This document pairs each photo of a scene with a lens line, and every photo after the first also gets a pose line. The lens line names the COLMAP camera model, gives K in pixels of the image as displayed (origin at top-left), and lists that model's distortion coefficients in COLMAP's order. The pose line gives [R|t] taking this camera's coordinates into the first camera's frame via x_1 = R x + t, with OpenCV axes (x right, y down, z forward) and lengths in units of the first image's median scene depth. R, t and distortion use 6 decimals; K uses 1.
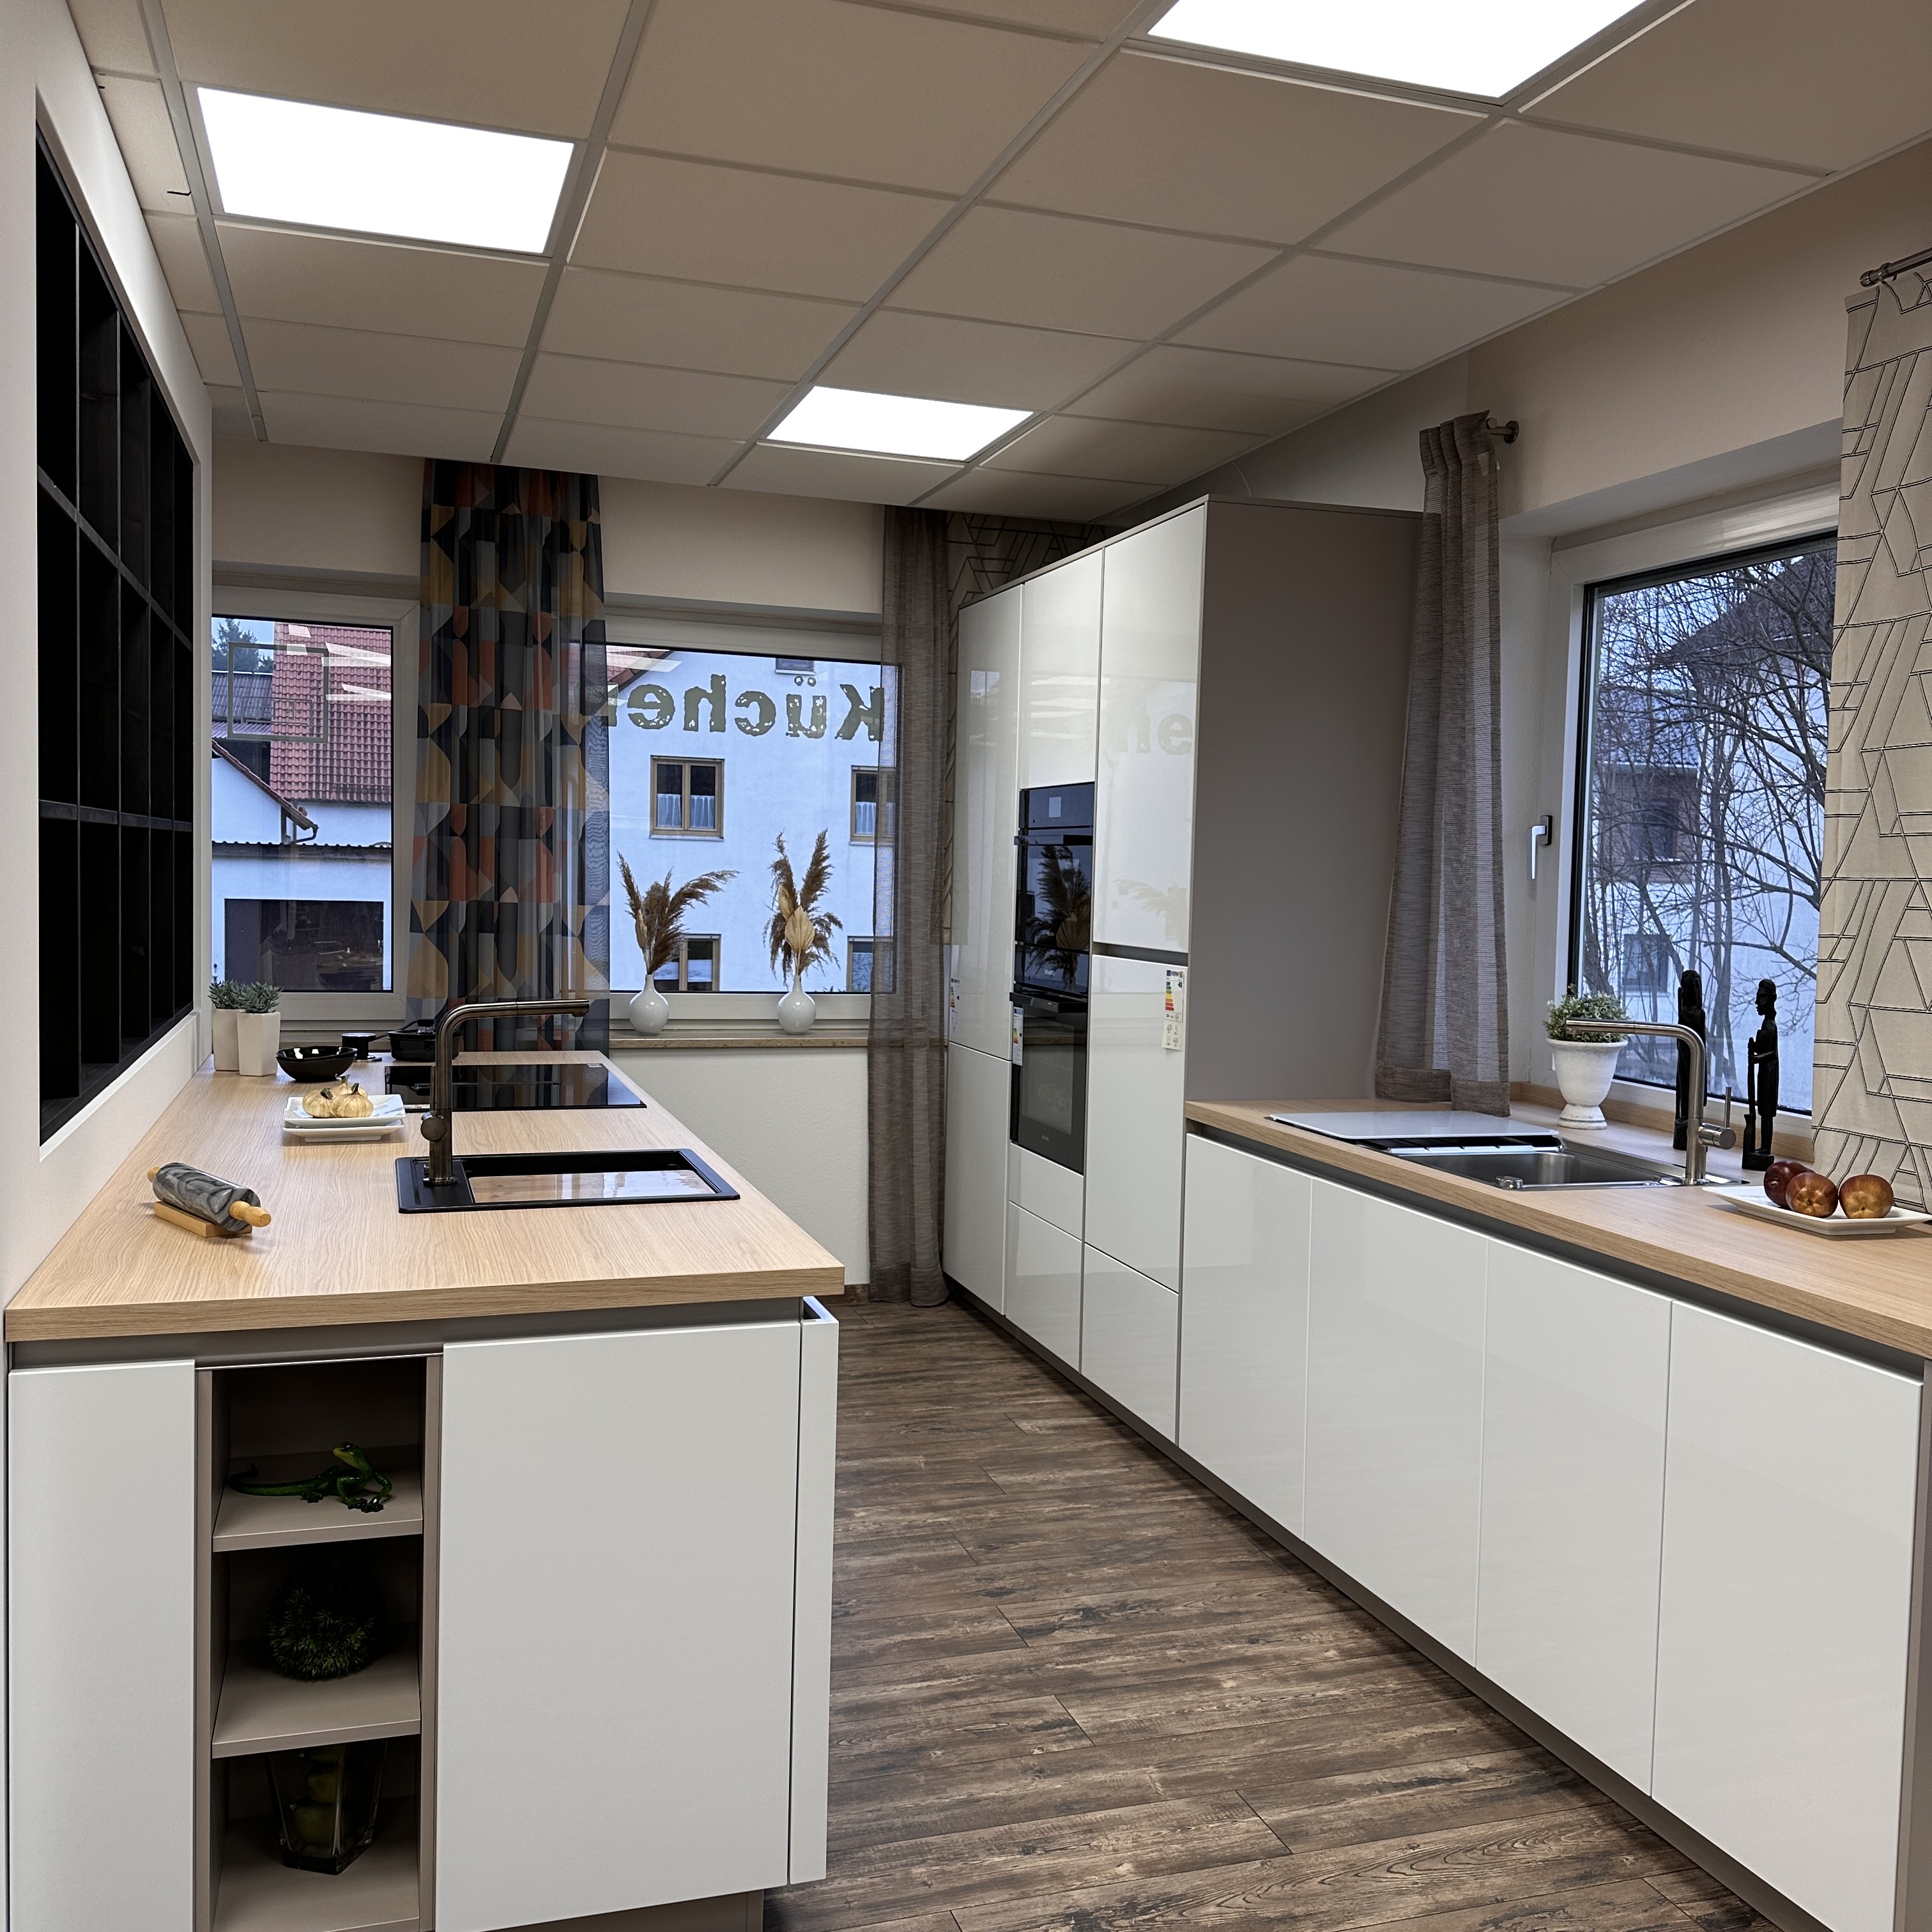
lens RADIAL K [[1786.4, 0, 970.7], [0, 1786.4, 967.9], [0, 0, 1]] dist [0.200057, -0.431632]
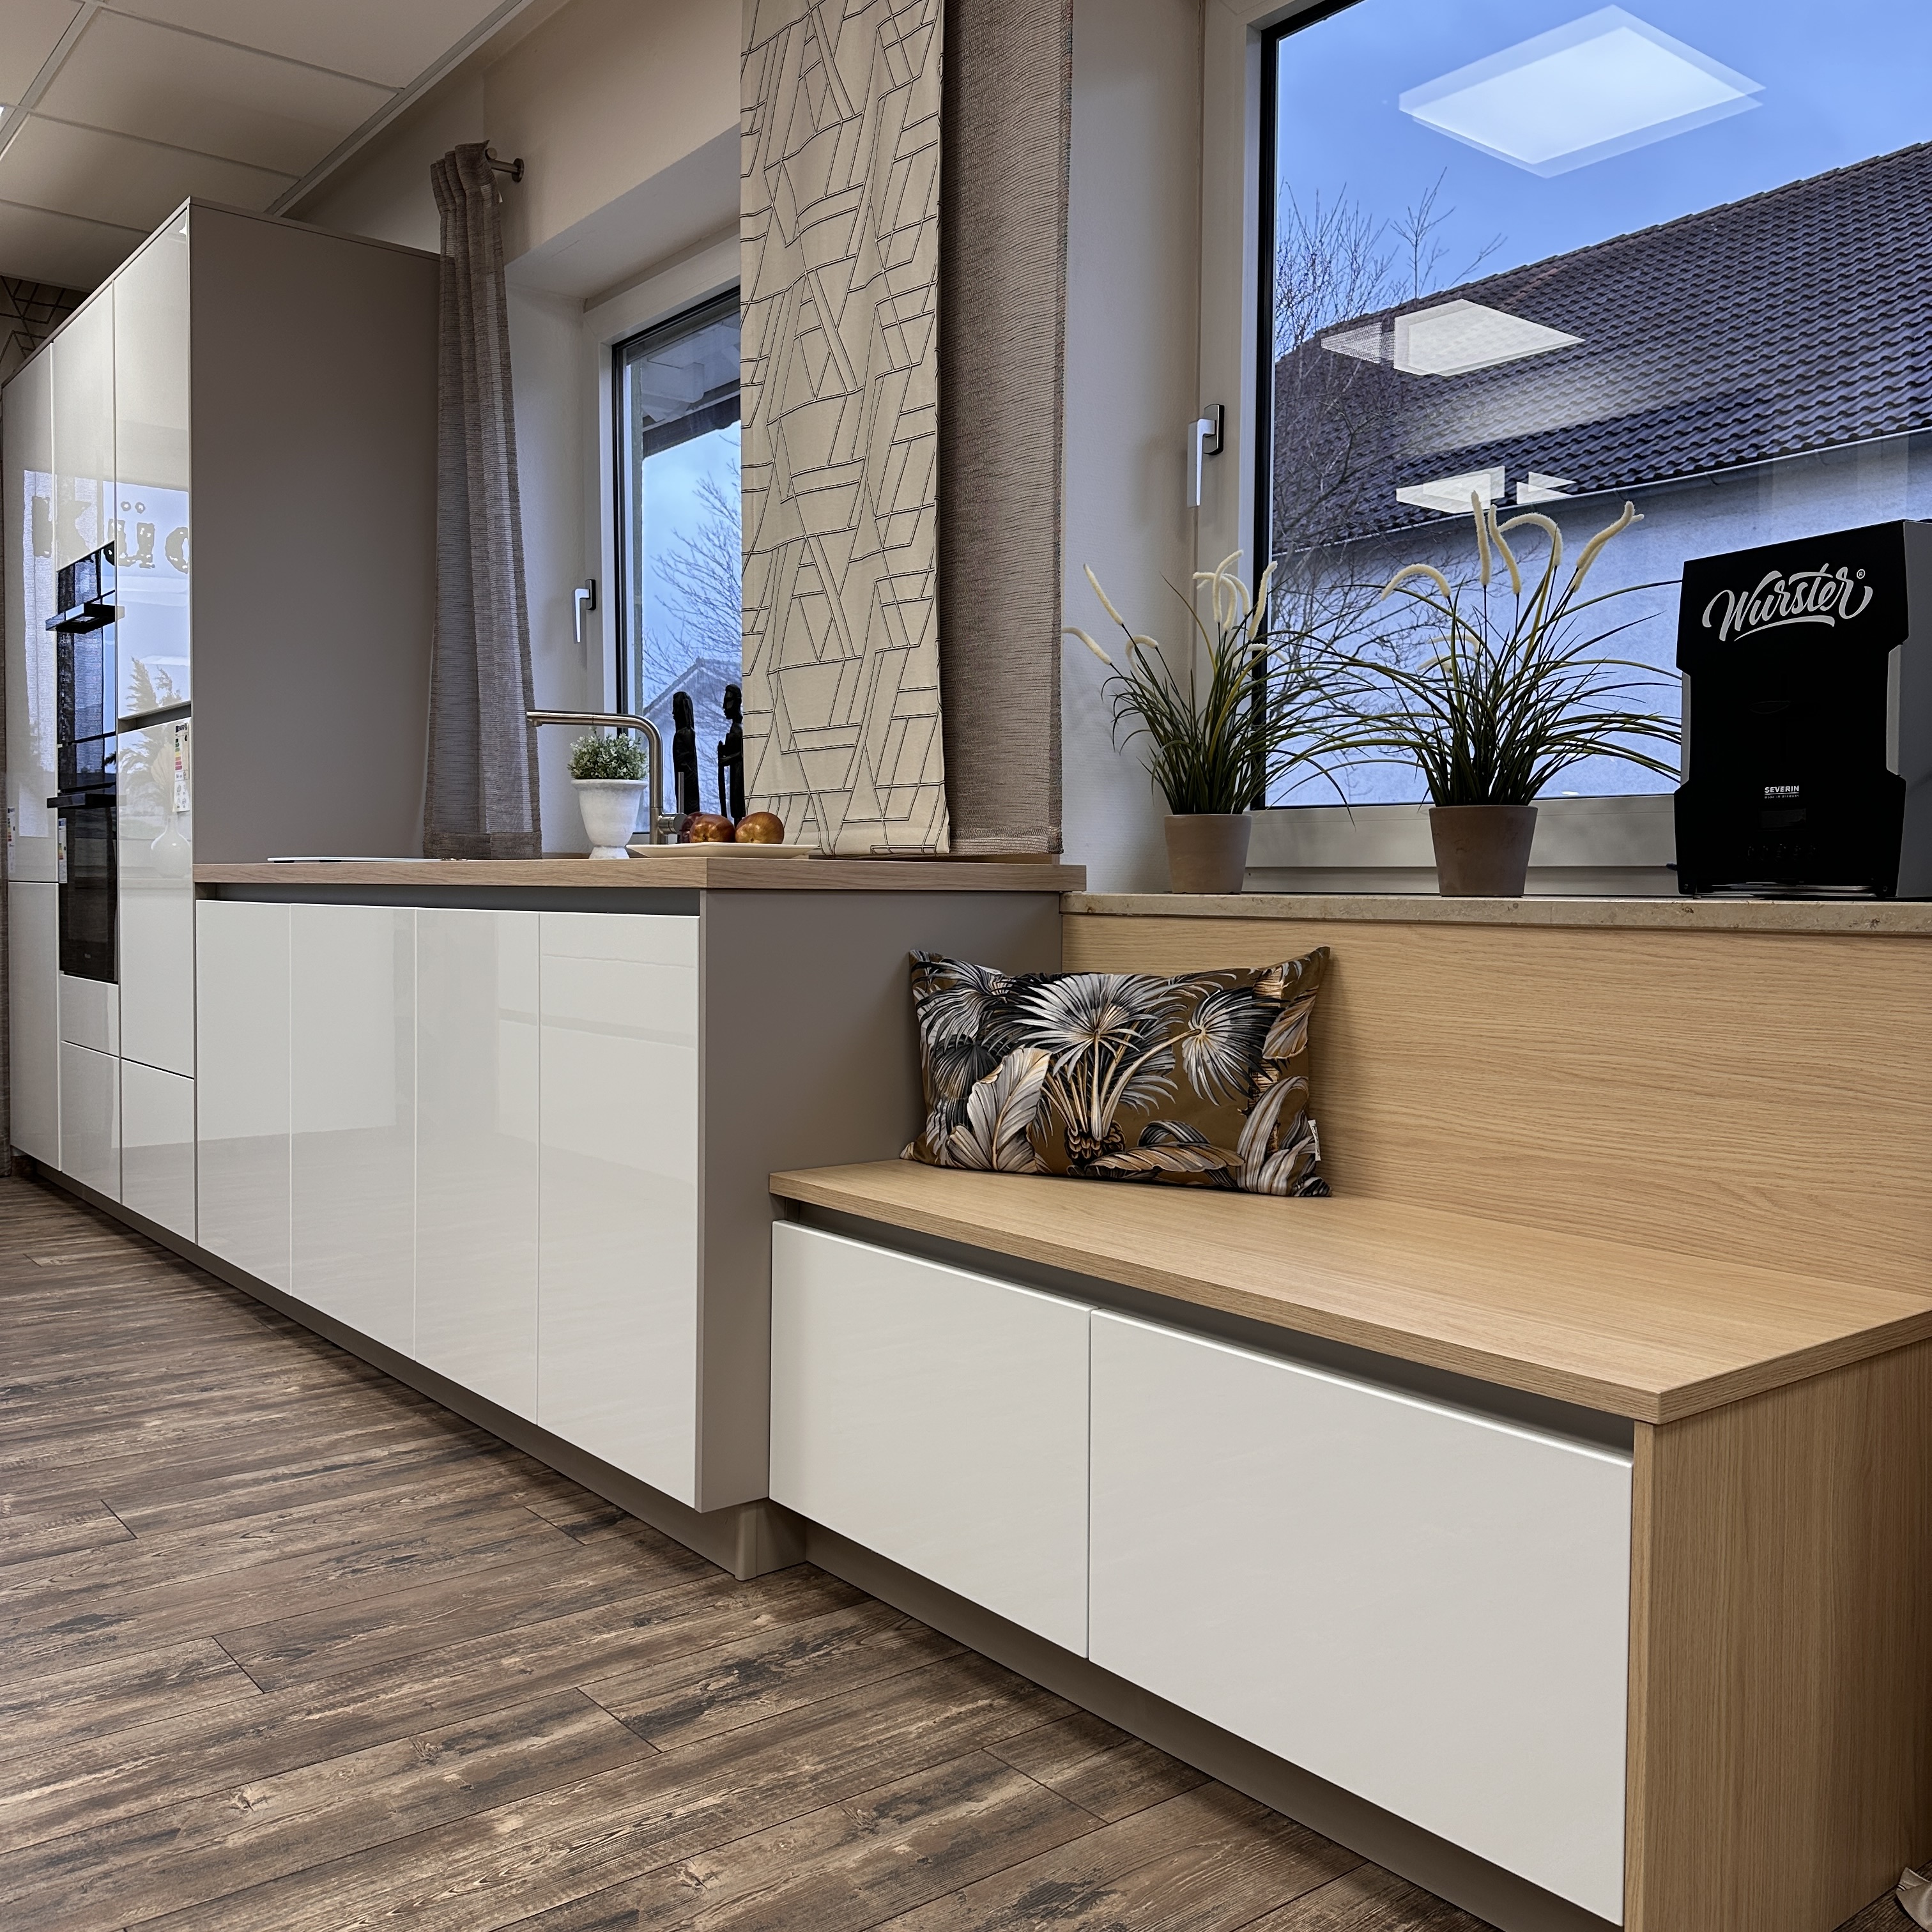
lens RADIAL K [[1792.4, 0, 953.7], [0, 1792.4, 954.1], [0, 0, 1]] dist [0.164975, -0.286023]
pose [[0.939921, -0.030279, 0.340046, 0.167895], [0.034005, 0.999409, -0.005003, 0.139613], [-0.339694, 0.016266, 0.940395, 0.001077]]
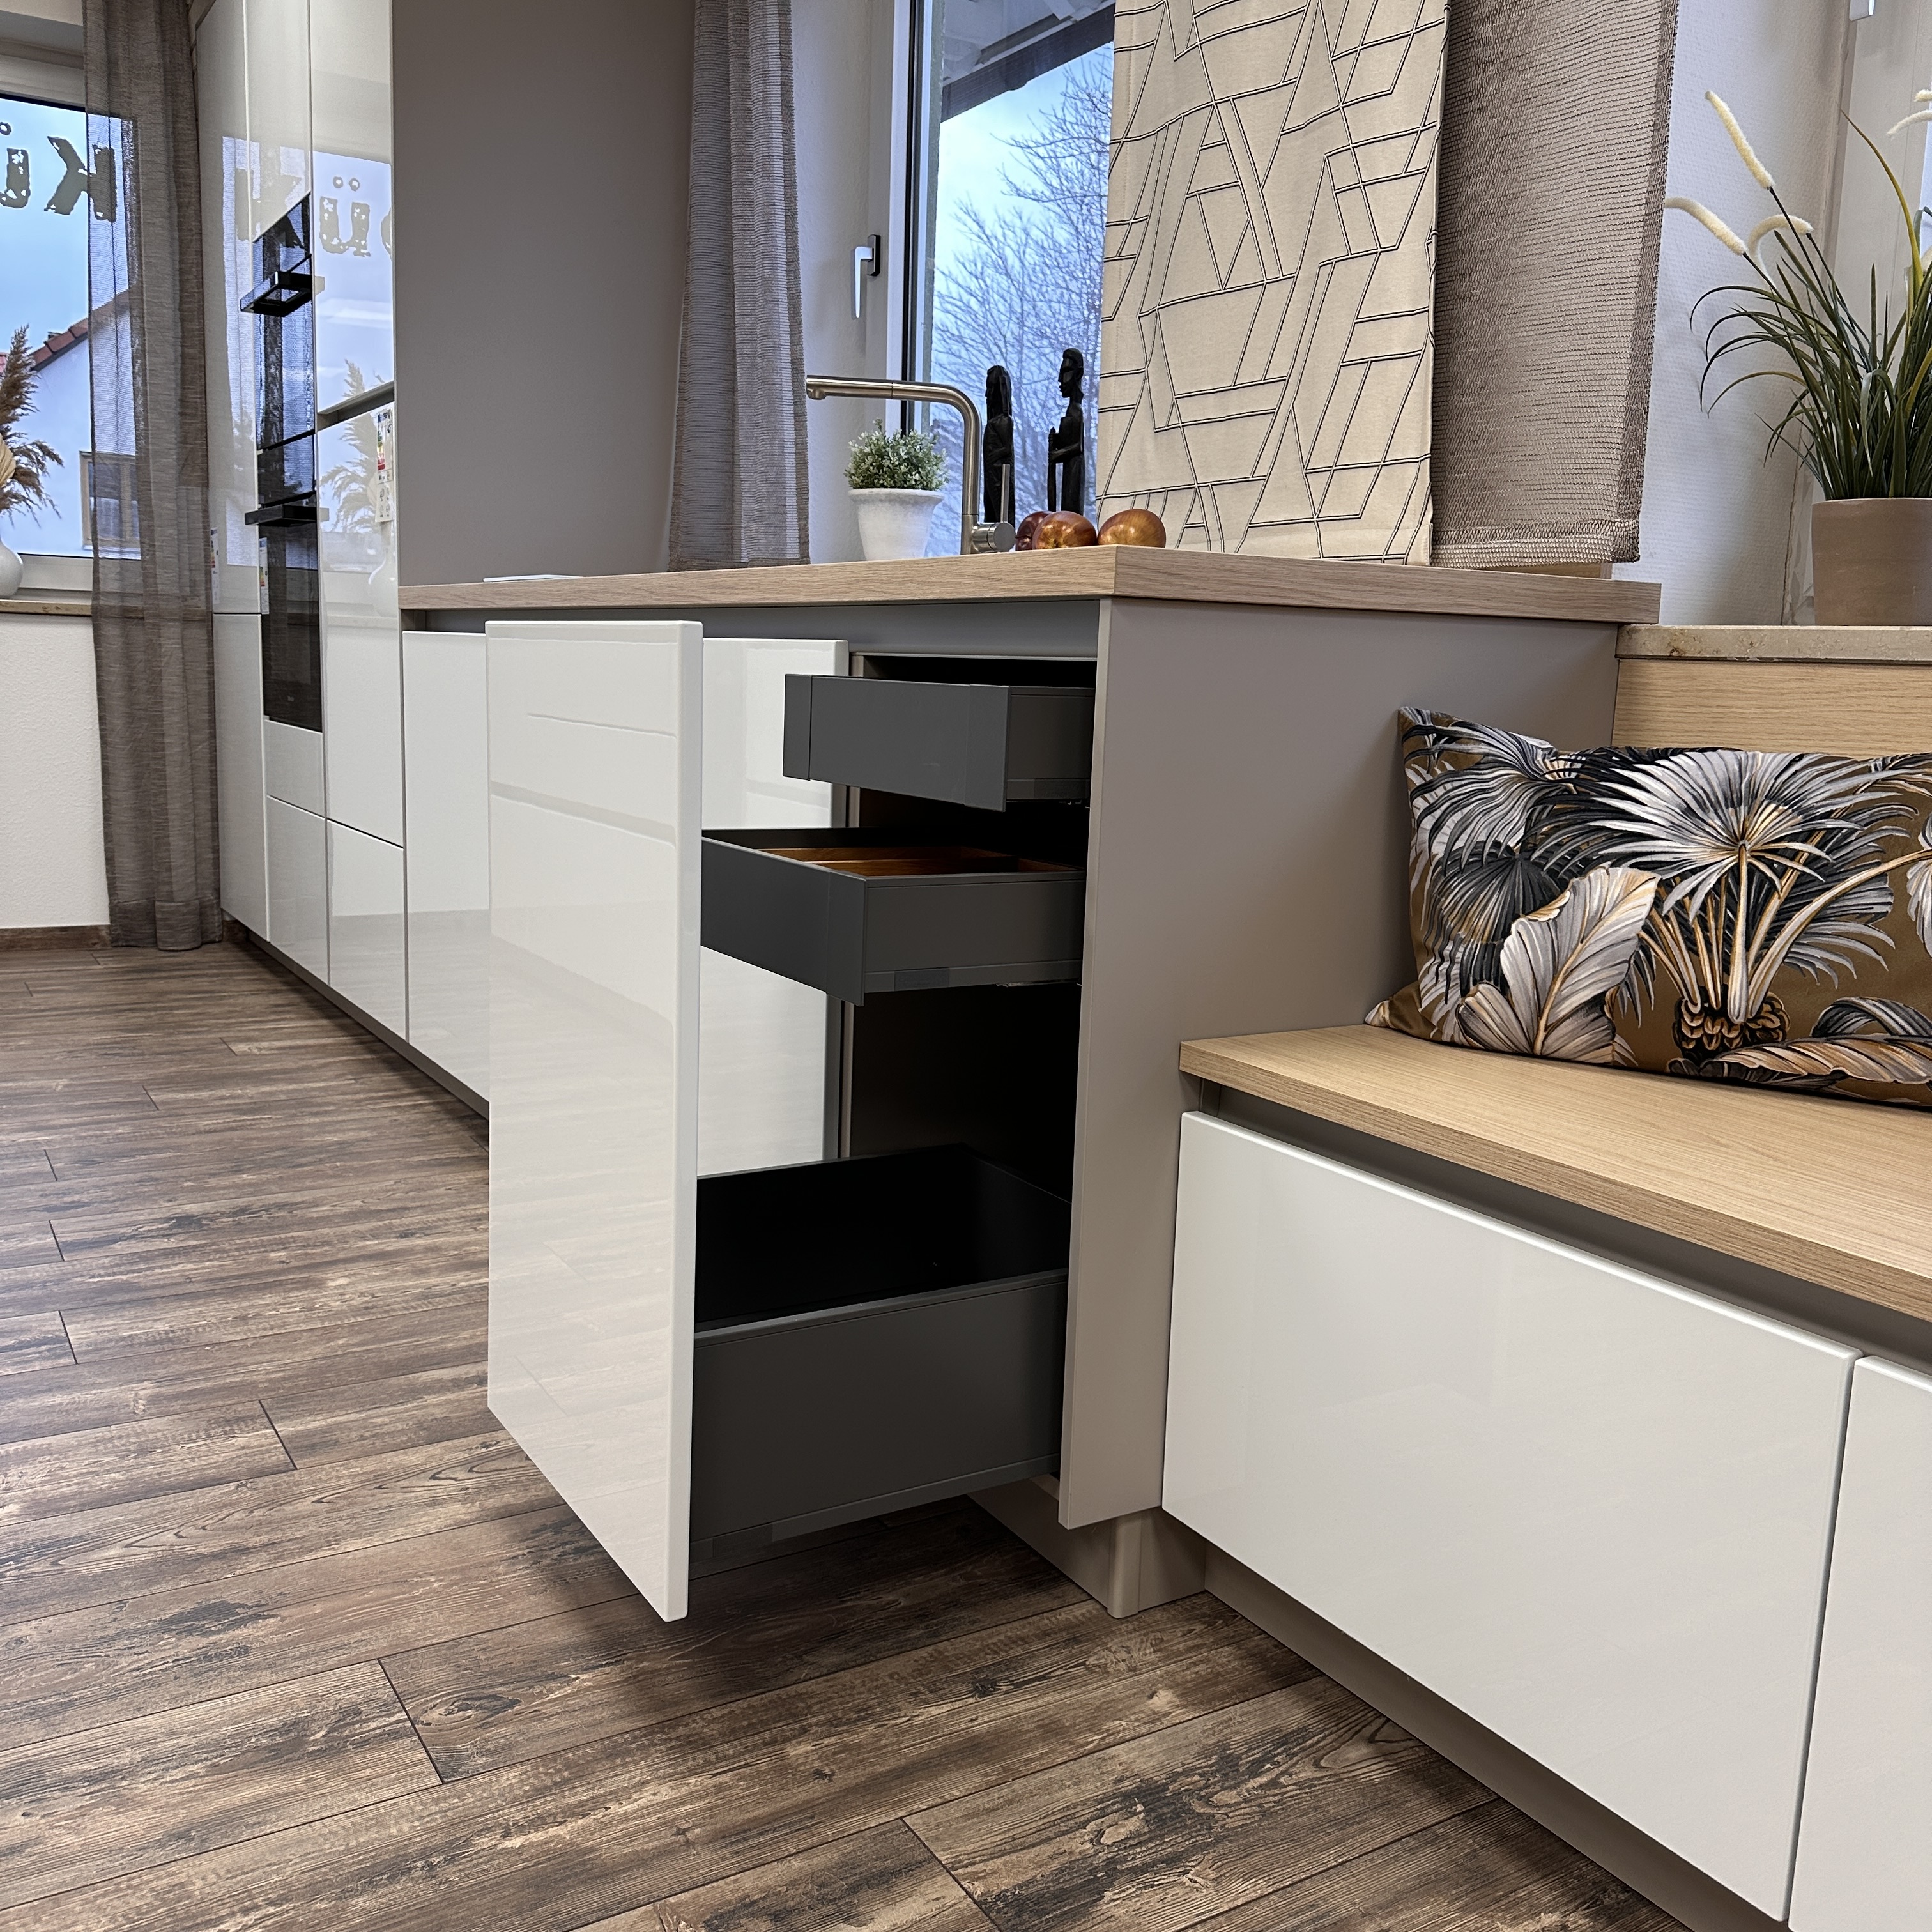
lens RADIAL K [[1807.4, 0, 962.2], [0, 1807.4, 953.7], [0, 0, 1]] dist [0.096198, -0.174073]
pose [[0.973795, -0.026495, 0.225880, 0.175687], [0.001166, 0.993759, 0.111539, 0.143901], [-0.227425, -0.108352, 0.967749, 0.202370]]
